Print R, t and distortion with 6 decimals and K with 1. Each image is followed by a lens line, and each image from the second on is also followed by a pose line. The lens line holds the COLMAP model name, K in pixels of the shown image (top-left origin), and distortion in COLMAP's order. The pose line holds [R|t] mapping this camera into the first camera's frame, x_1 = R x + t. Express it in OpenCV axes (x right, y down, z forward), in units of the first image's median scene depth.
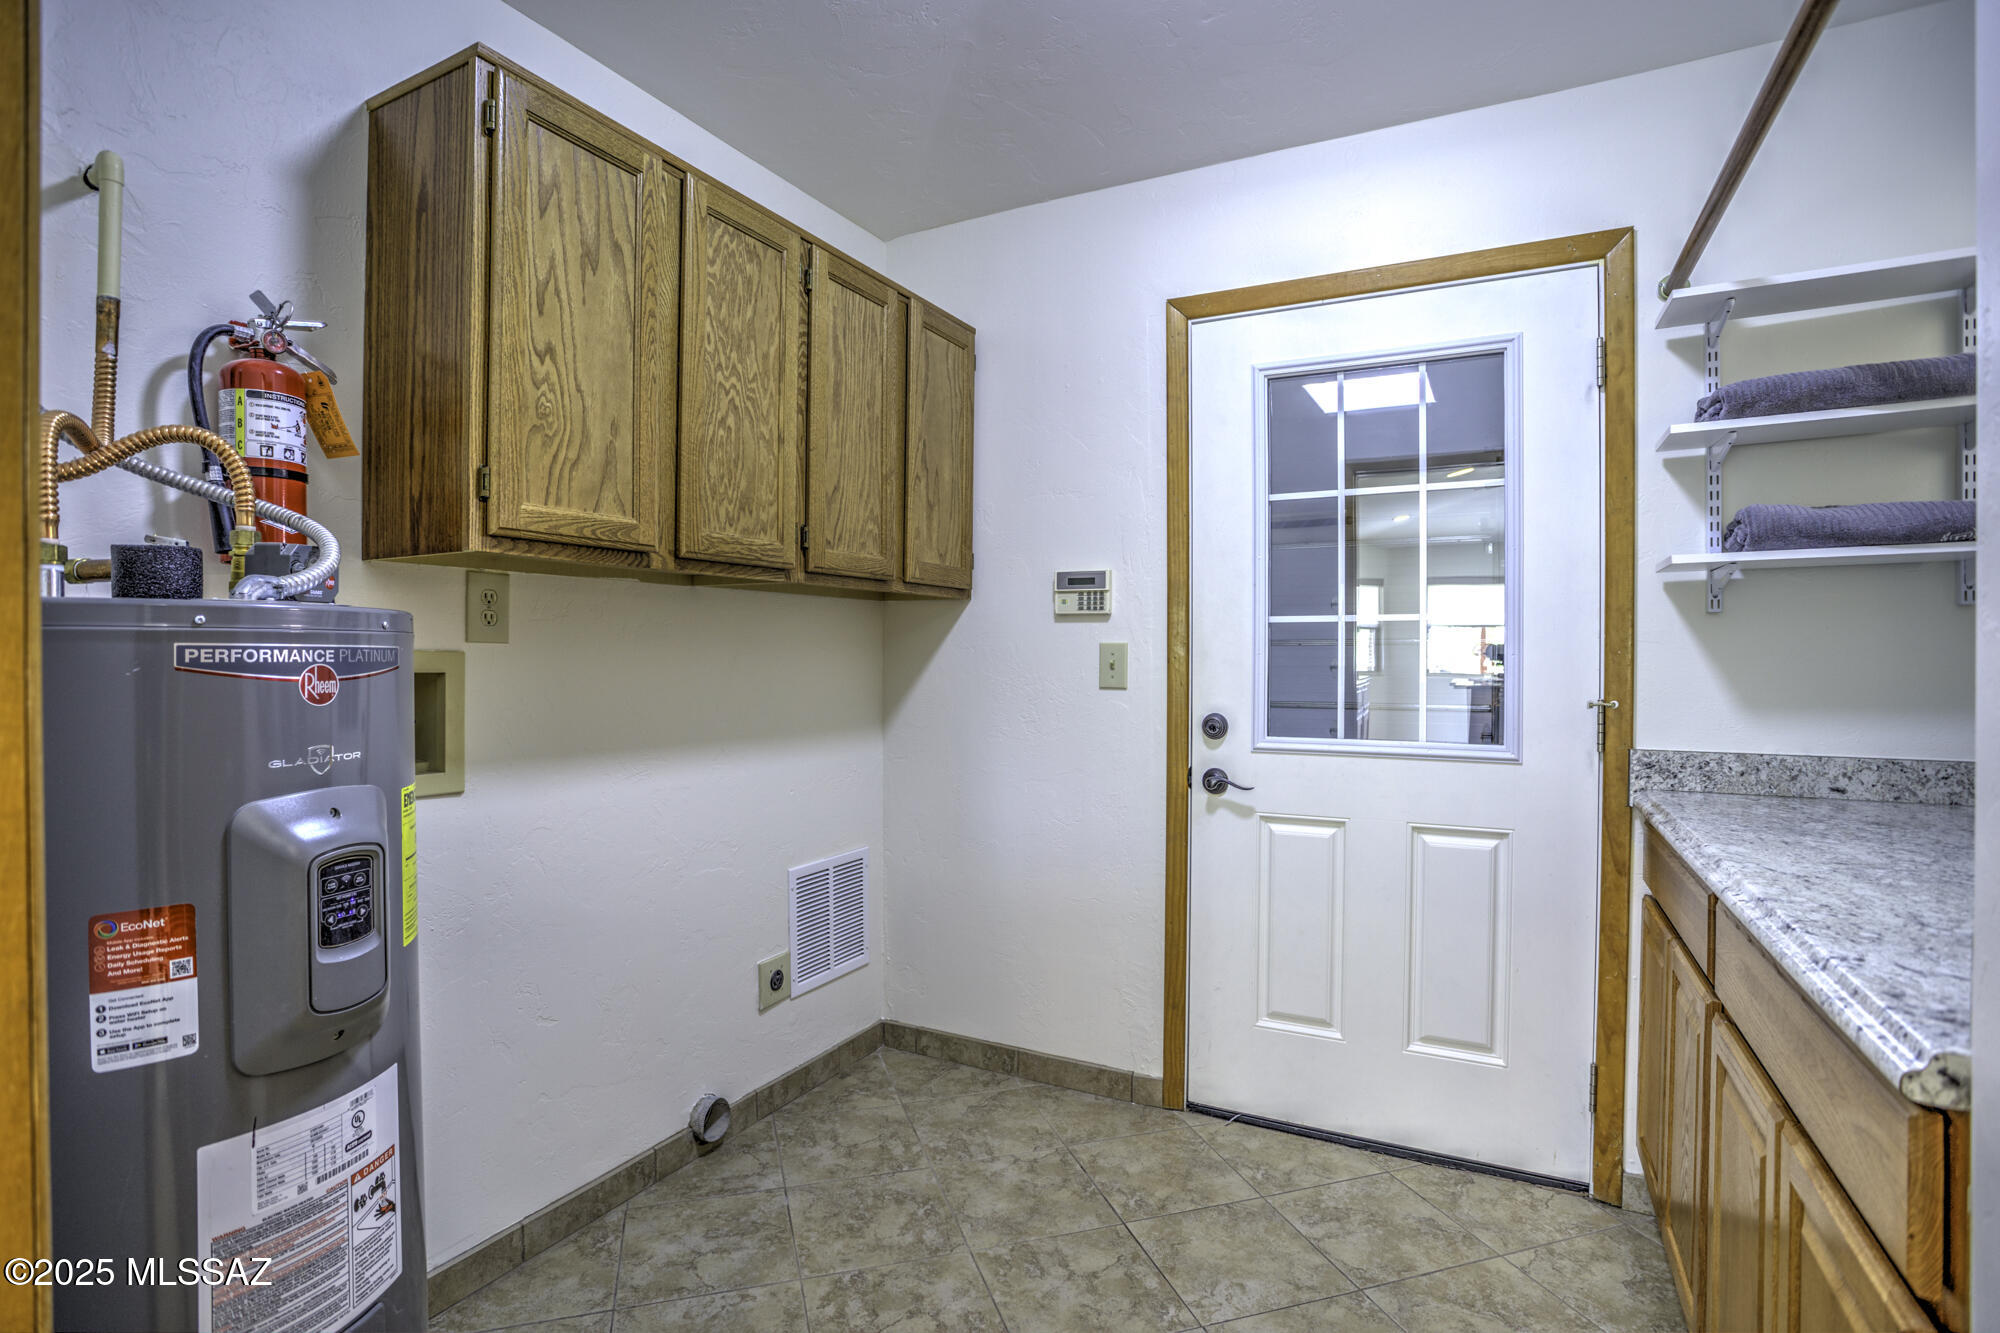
lens RADIAL K [[948.7, 0, 973.0], [0, 948.7, 664.9], [0, 0, 1]] dist [-0.036050, 0.000545]
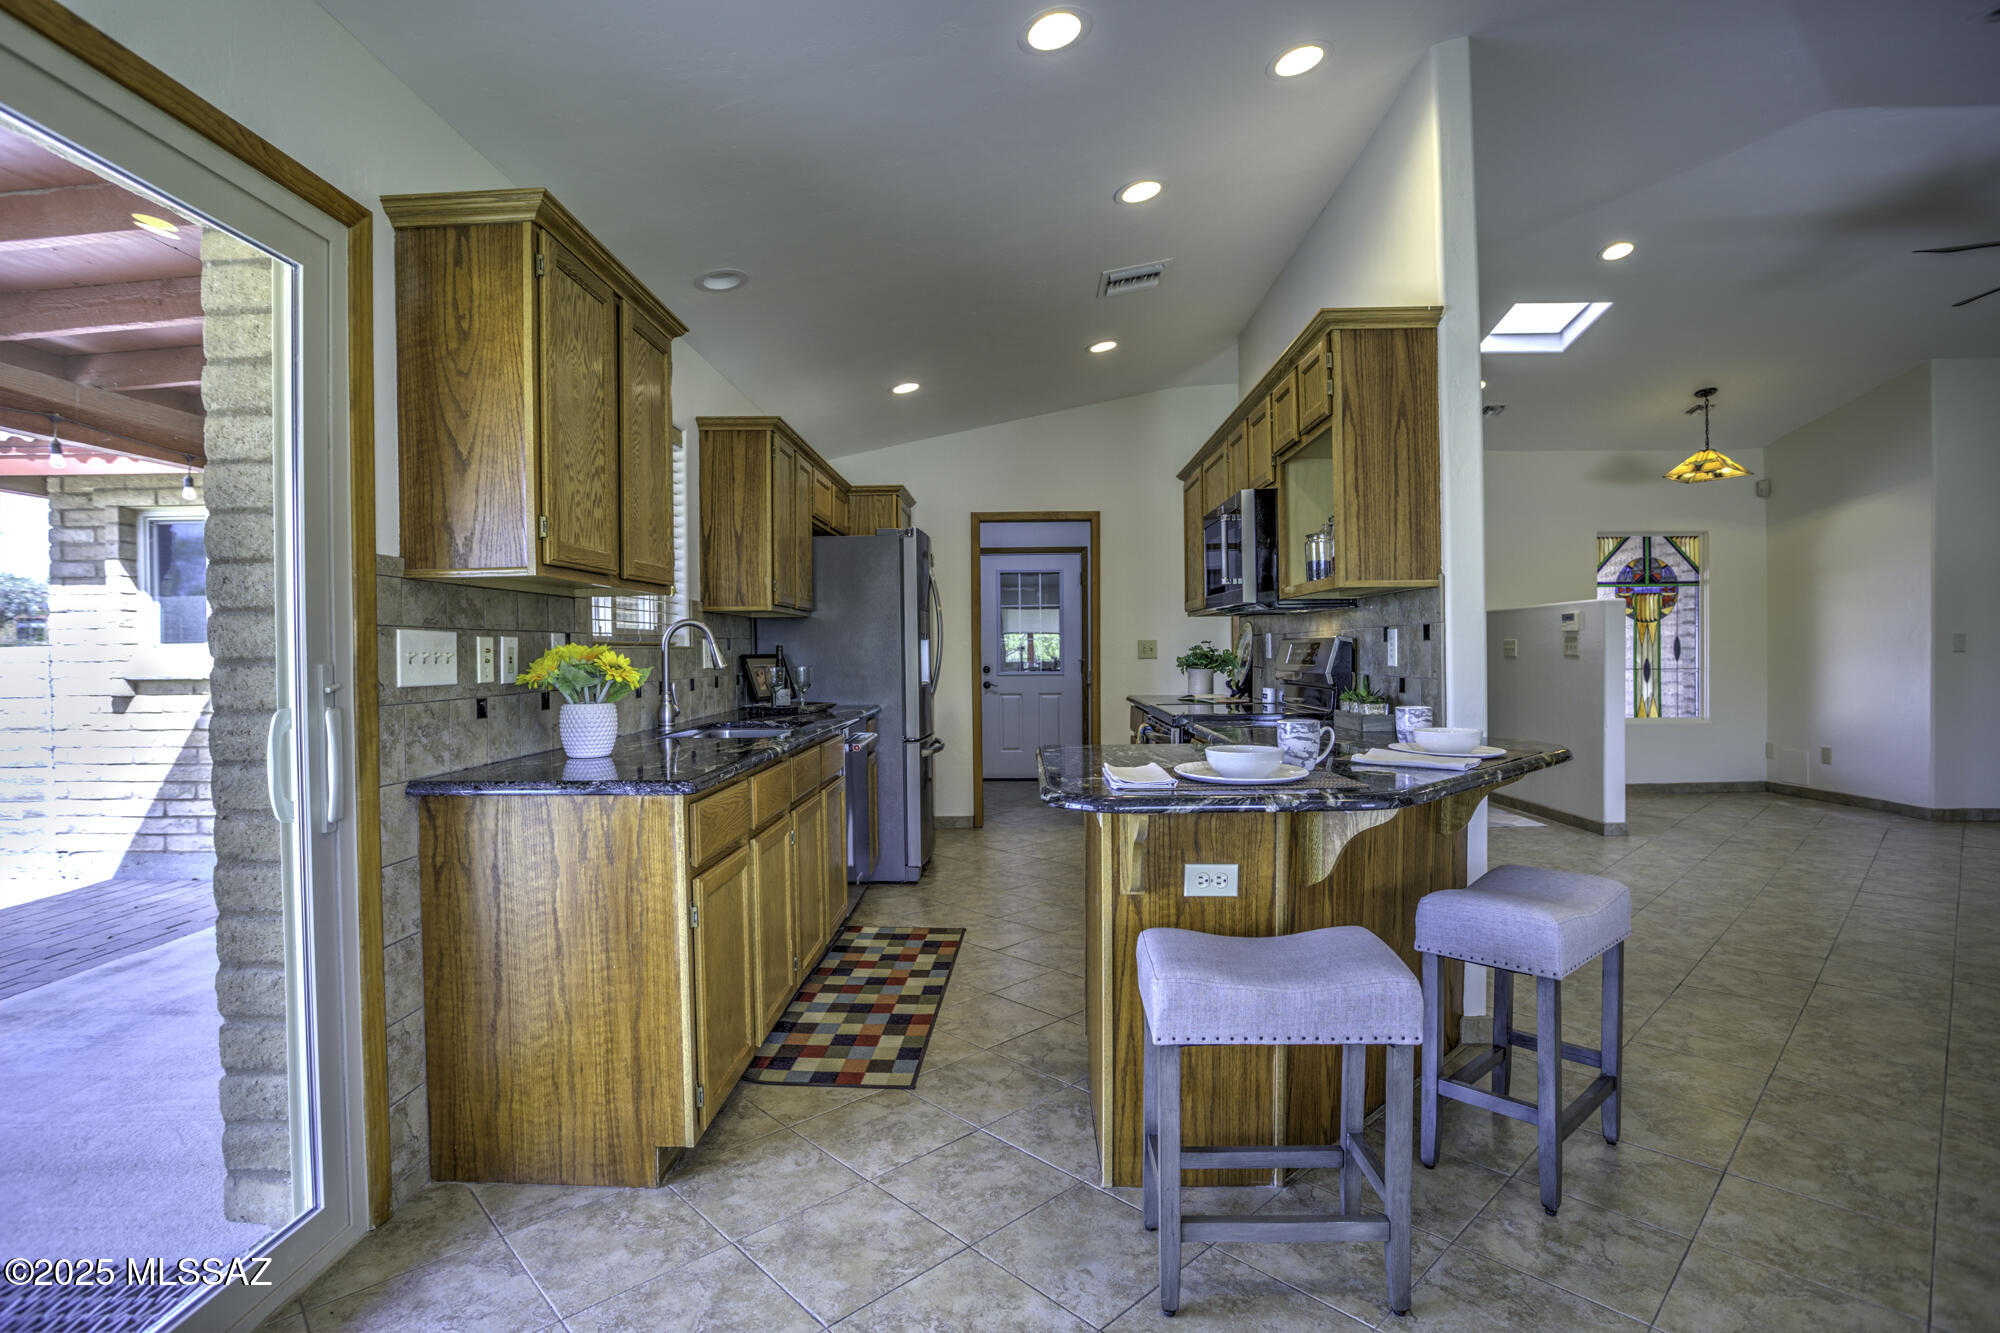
lens RADIAL K [[948.7, 0, 973.0], [0, 948.7, 664.9], [0, 0, 1]] dist [-0.036050, 0.000545]
pose [[0.903670, -0.013823, 0.428007, -1.552942], [0.014385, 0.999895, 0.001922, 0.045310], [-0.427989, 0.004420, 0.903773, -2.579642]]
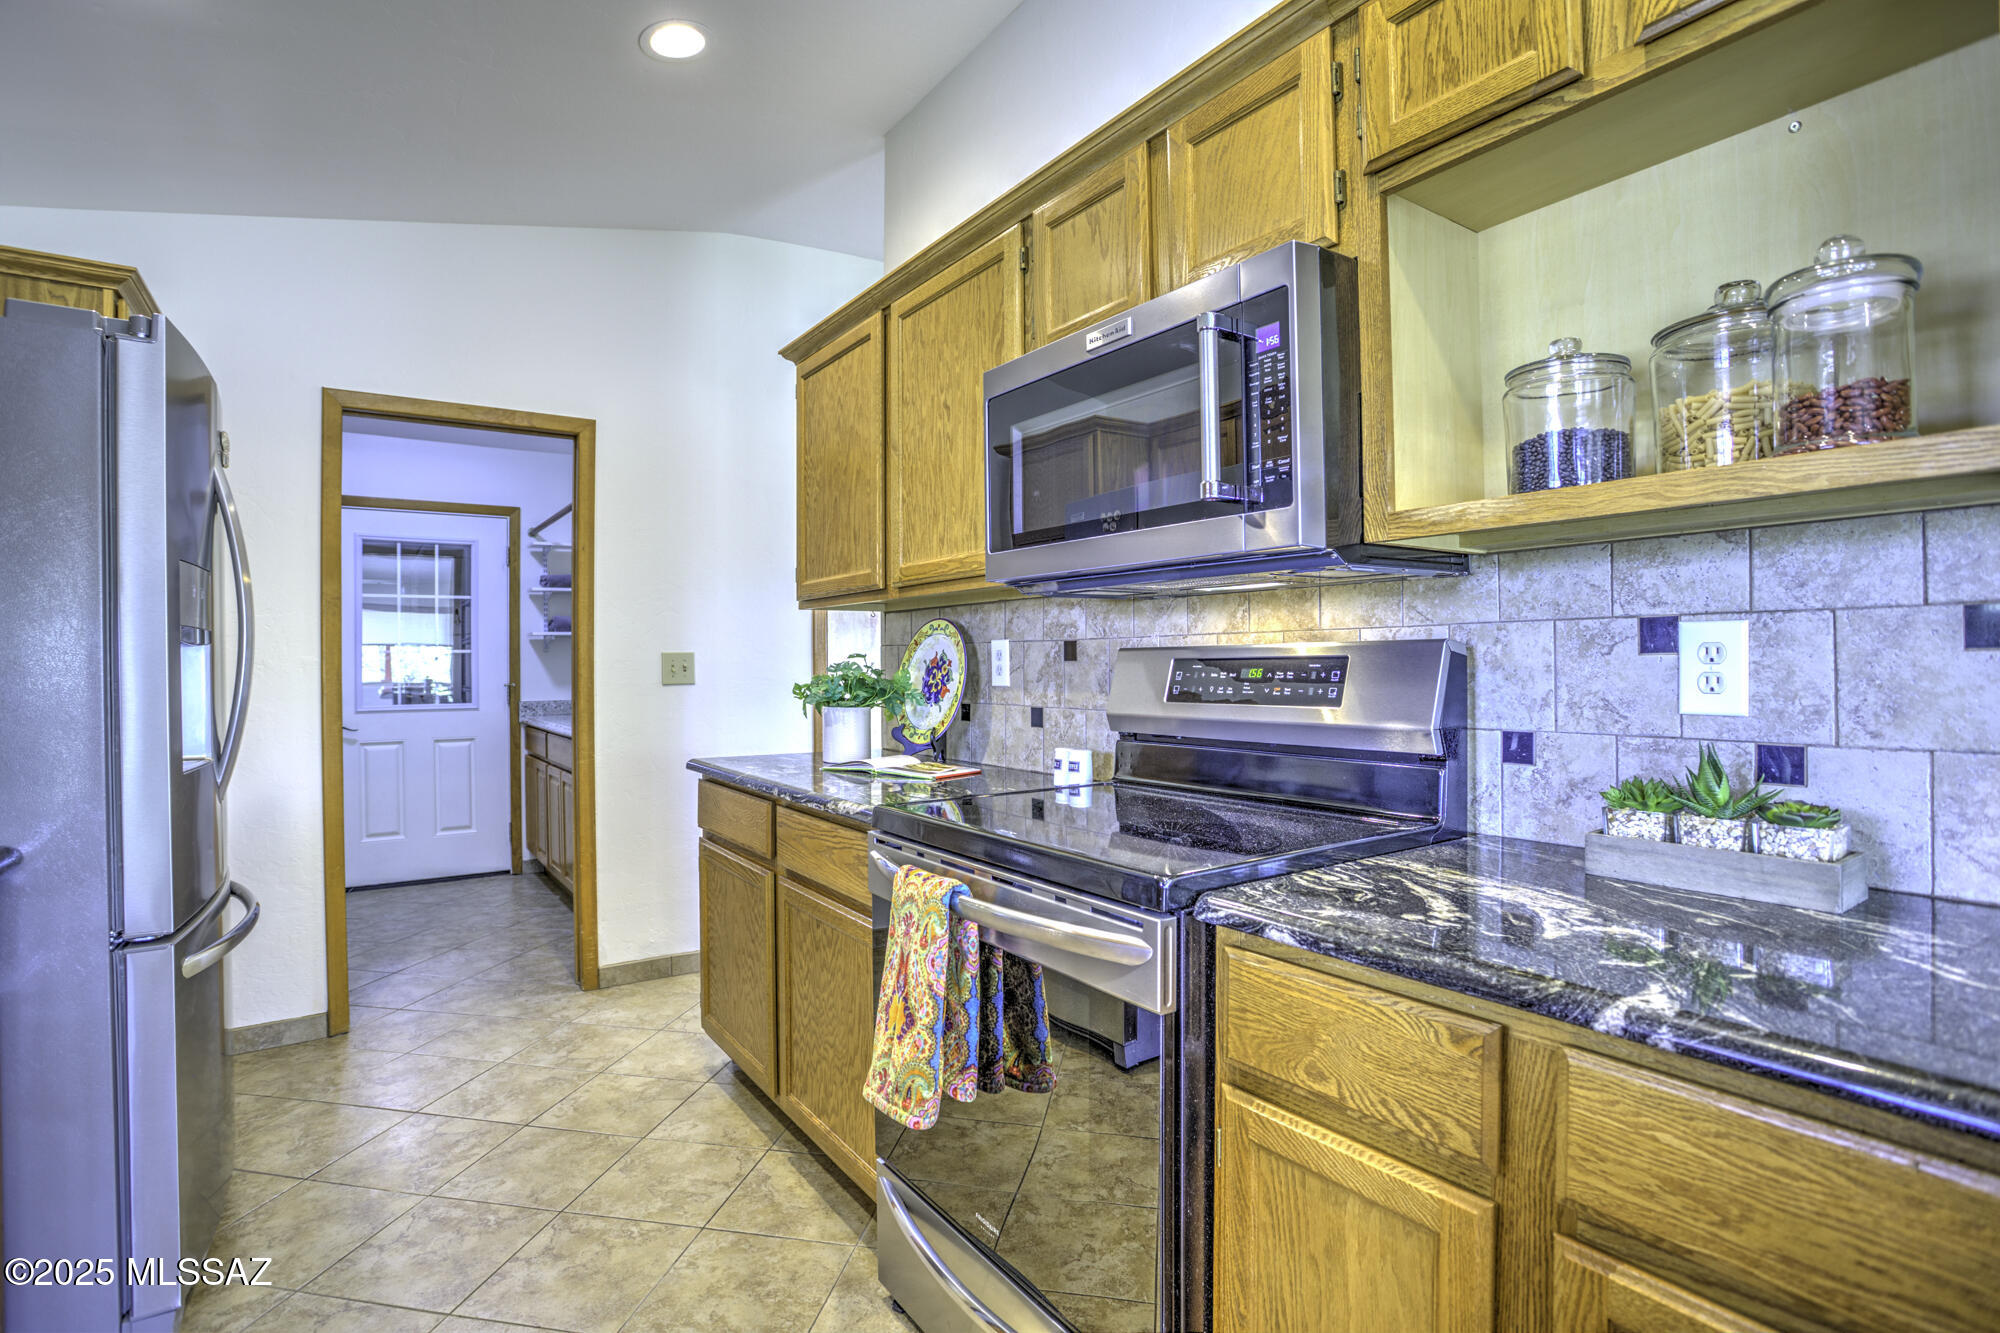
lens RADIAL K [[948.7, 0, 973.0], [0, 948.7, 664.9], [0, 0, 1]] dist [-0.036050, 0.000545]
pose [[0.471867, -0.003888, 0.881661, -1.059760], [0.016758, 0.999849, -0.004560, 0.020901], [-0.881510, 0.016927, 0.471861, -1.423799]]
